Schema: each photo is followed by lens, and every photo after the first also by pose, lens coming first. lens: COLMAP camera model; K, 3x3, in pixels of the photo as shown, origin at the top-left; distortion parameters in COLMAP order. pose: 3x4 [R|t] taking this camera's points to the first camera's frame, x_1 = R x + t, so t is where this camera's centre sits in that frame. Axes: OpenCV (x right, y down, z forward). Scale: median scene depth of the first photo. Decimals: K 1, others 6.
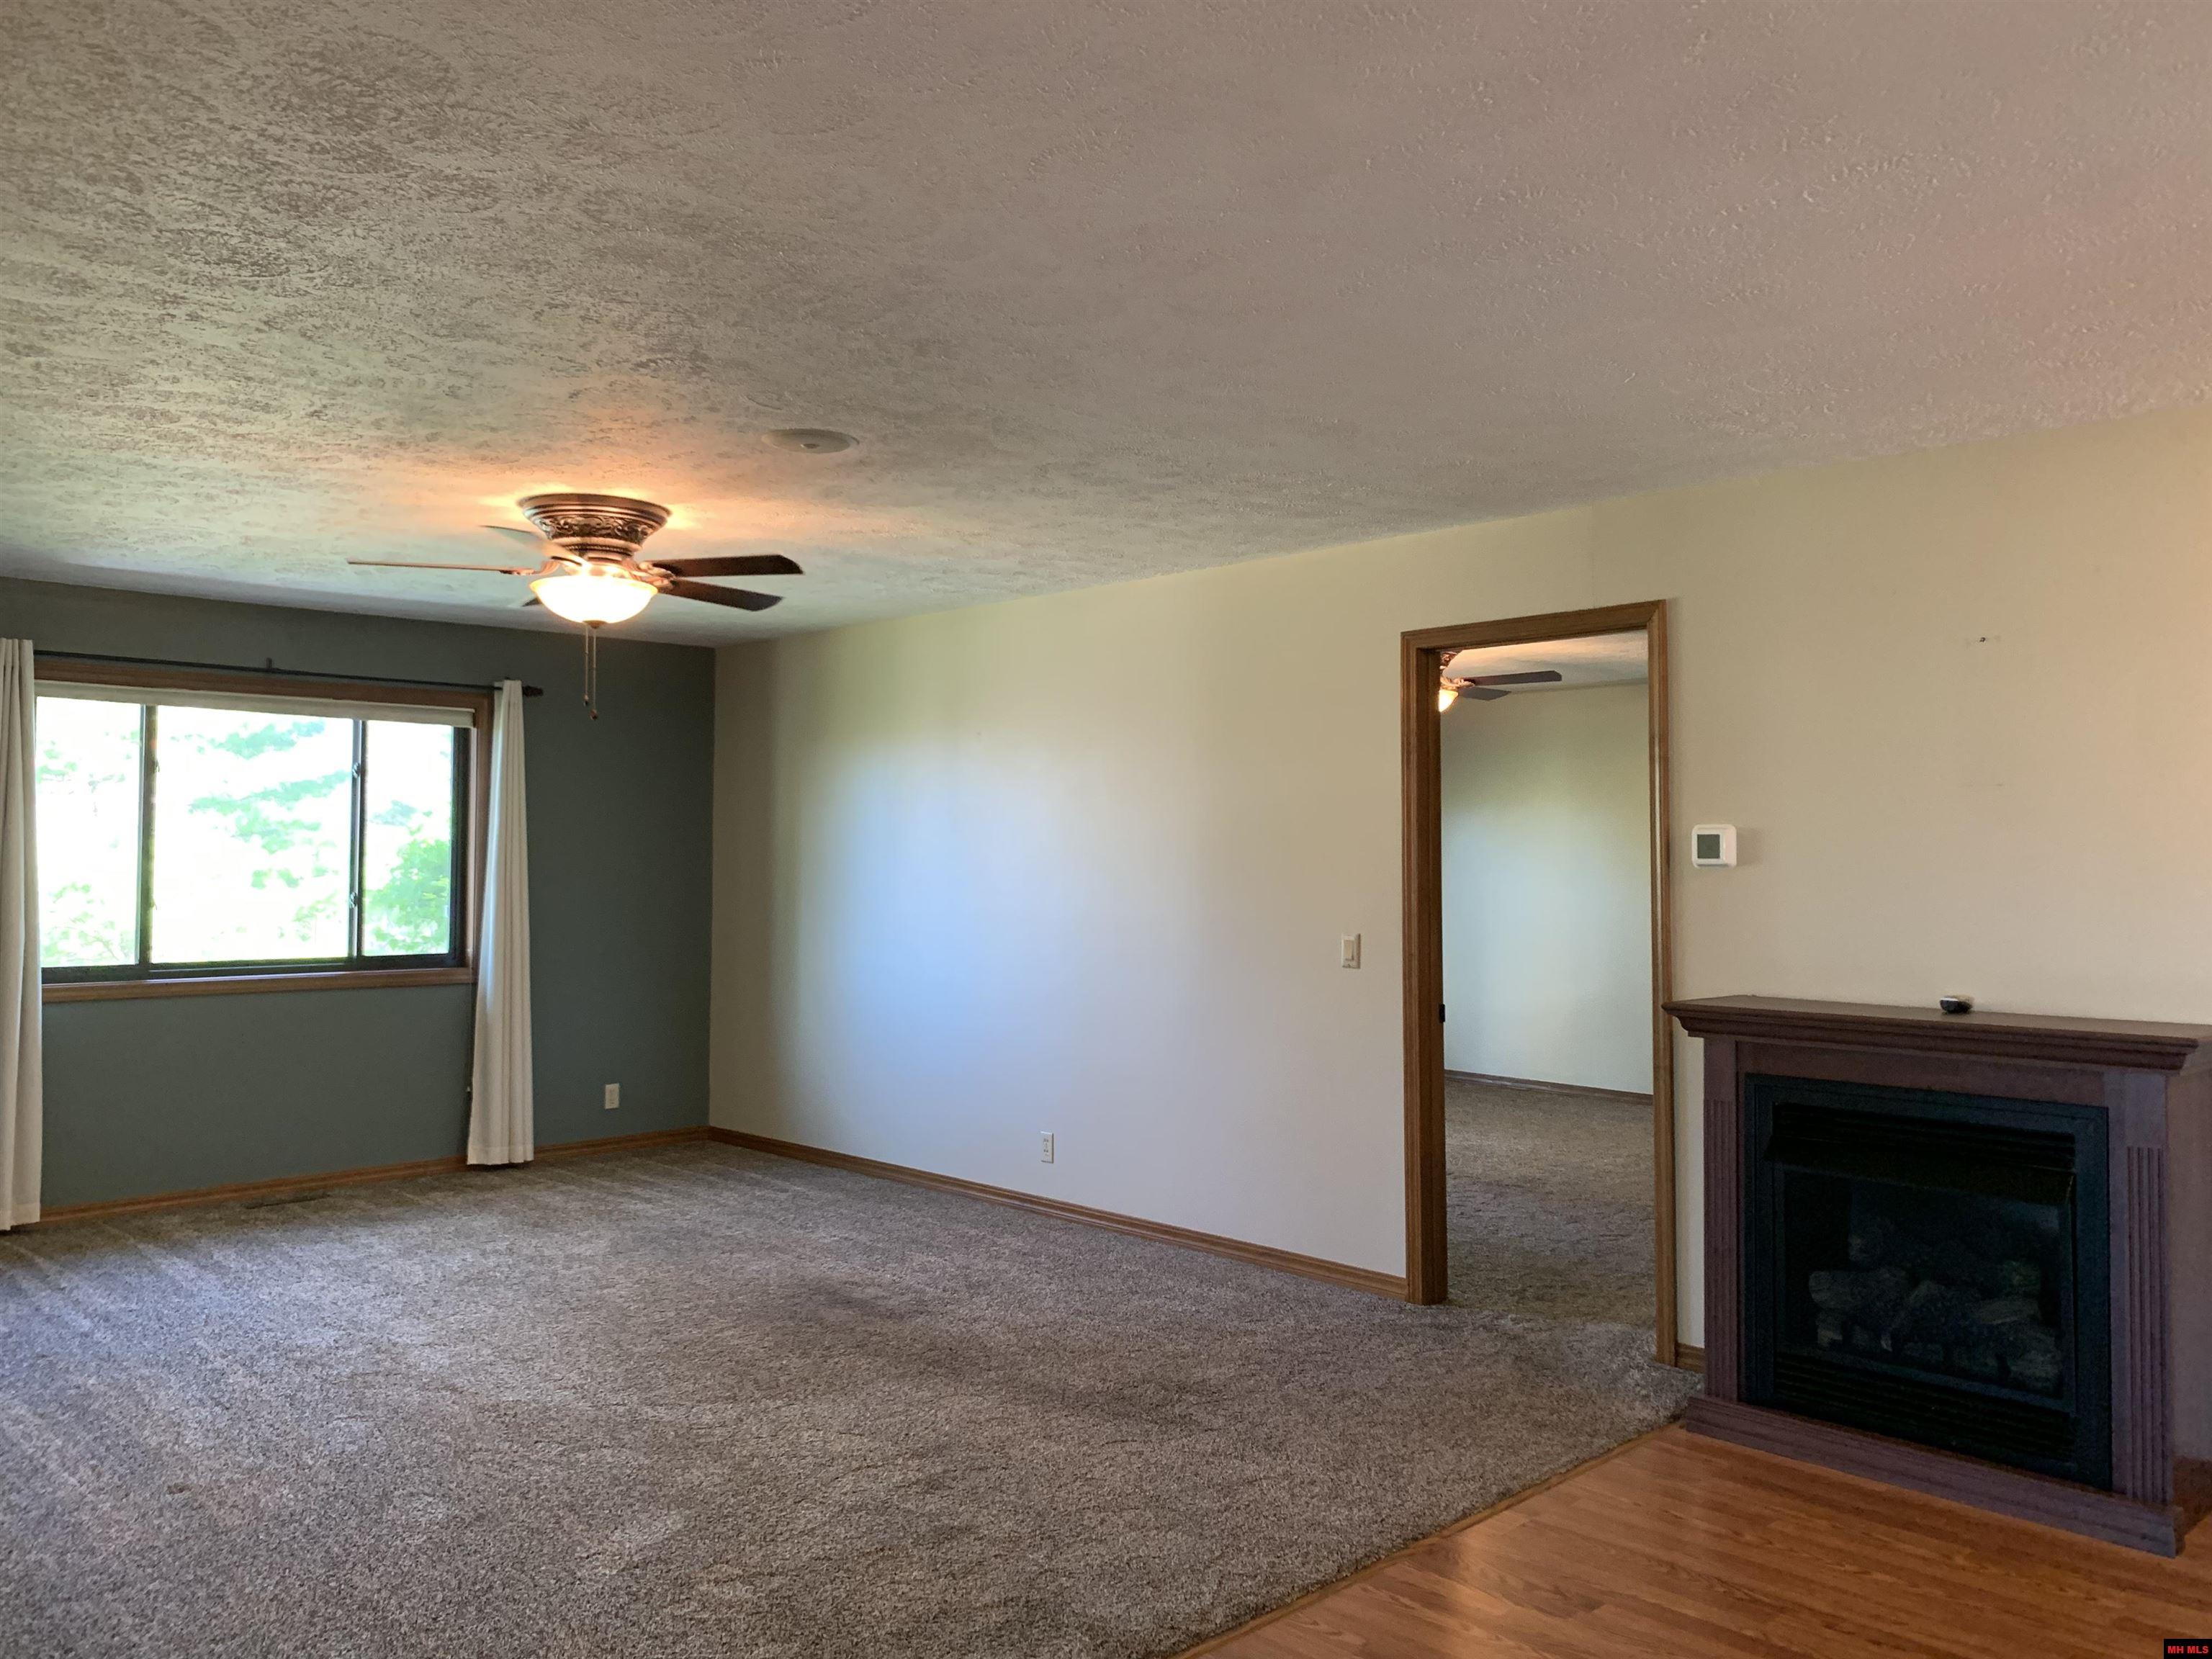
lens RADIAL K [[1678.4, 0, 1103.7], [0, 1678.4, 794.1], [0, 0, 1]] dist [0.034553, -0.030930]
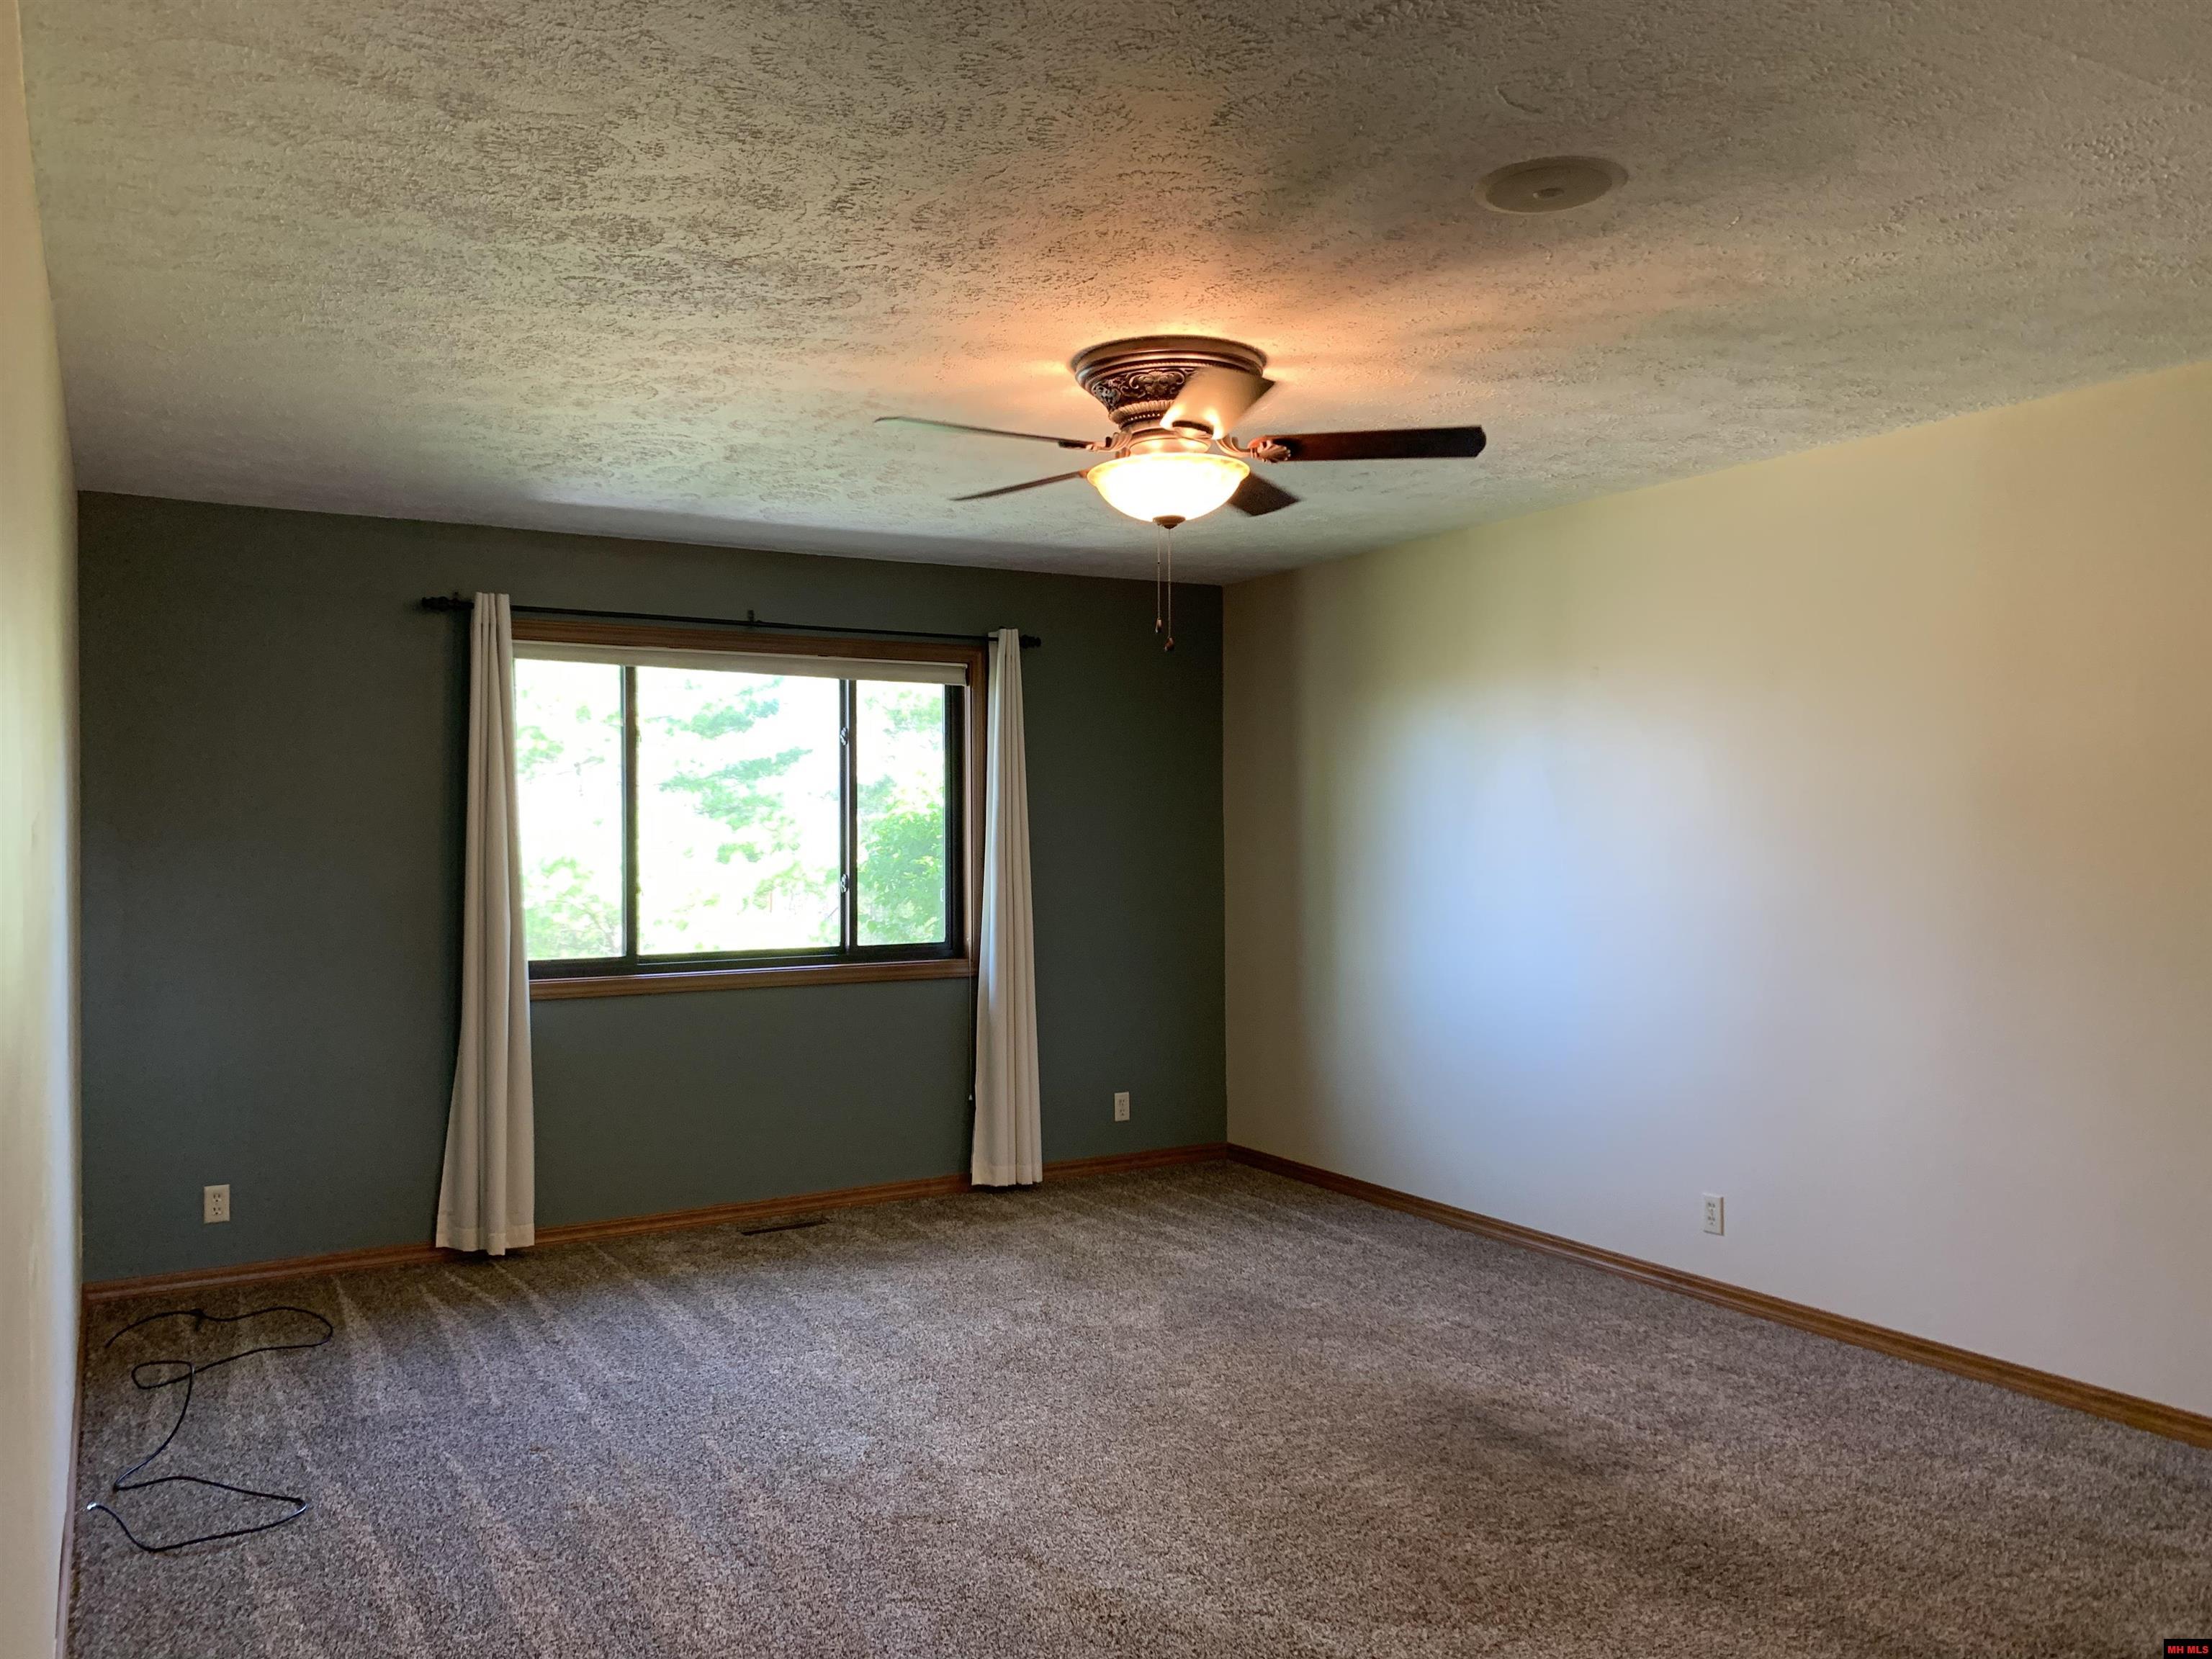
lens RADIAL K [[1678.4, 0, 1100.3], [0, 1678.4, 811.6], [0, 0, 1]] dist [0.034553, -0.030930]
pose [[0.971589, -0.012242, -0.236360, -0.136492], [0.019003, 0.999472, 0.026346, 0.006396], [0.235912, -0.030089, 0.971308, 0.233122]]
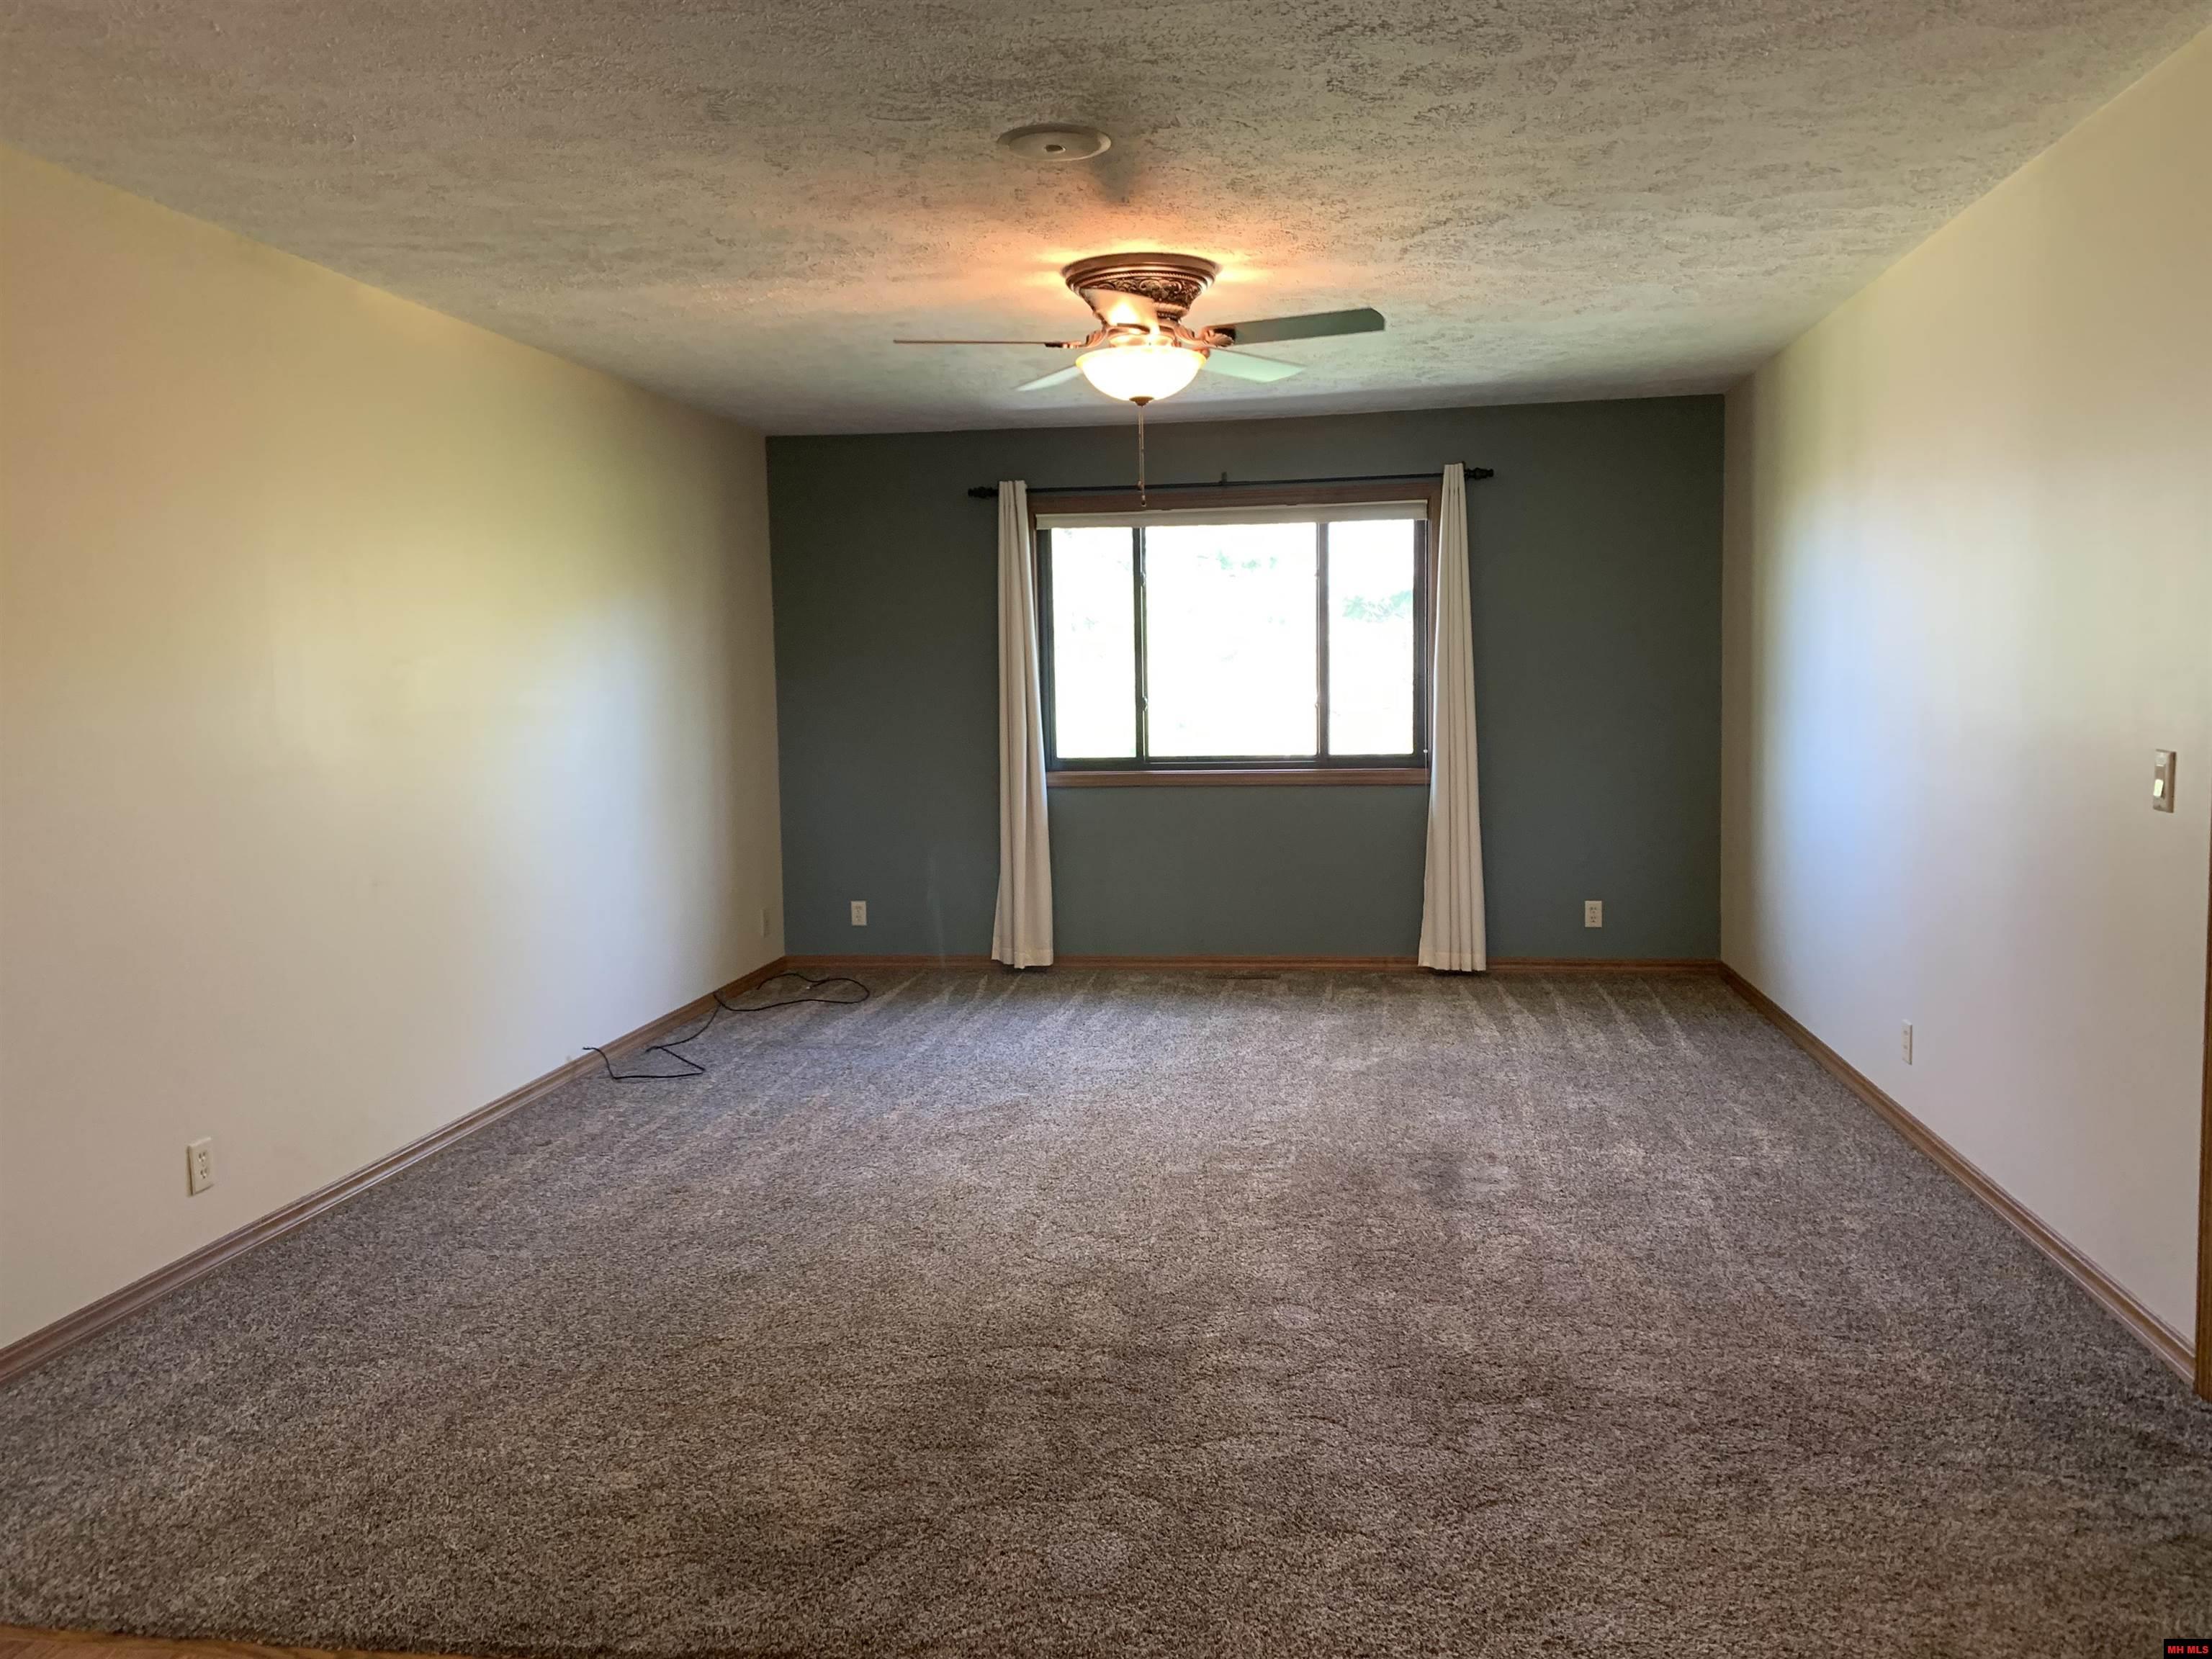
lens RADIAL K [[1678.4, 0, 1115.8], [0, 1678.4, 811.8], [0, 0, 1]] dist [0.034553, -0.030930]
pose [[0.612924, 0.047823, -0.788693, 0.371984], [0.054695, 0.993205, 0.102729, 0.023415], [0.788247, -0.106103, 0.606143, 0.350745]]
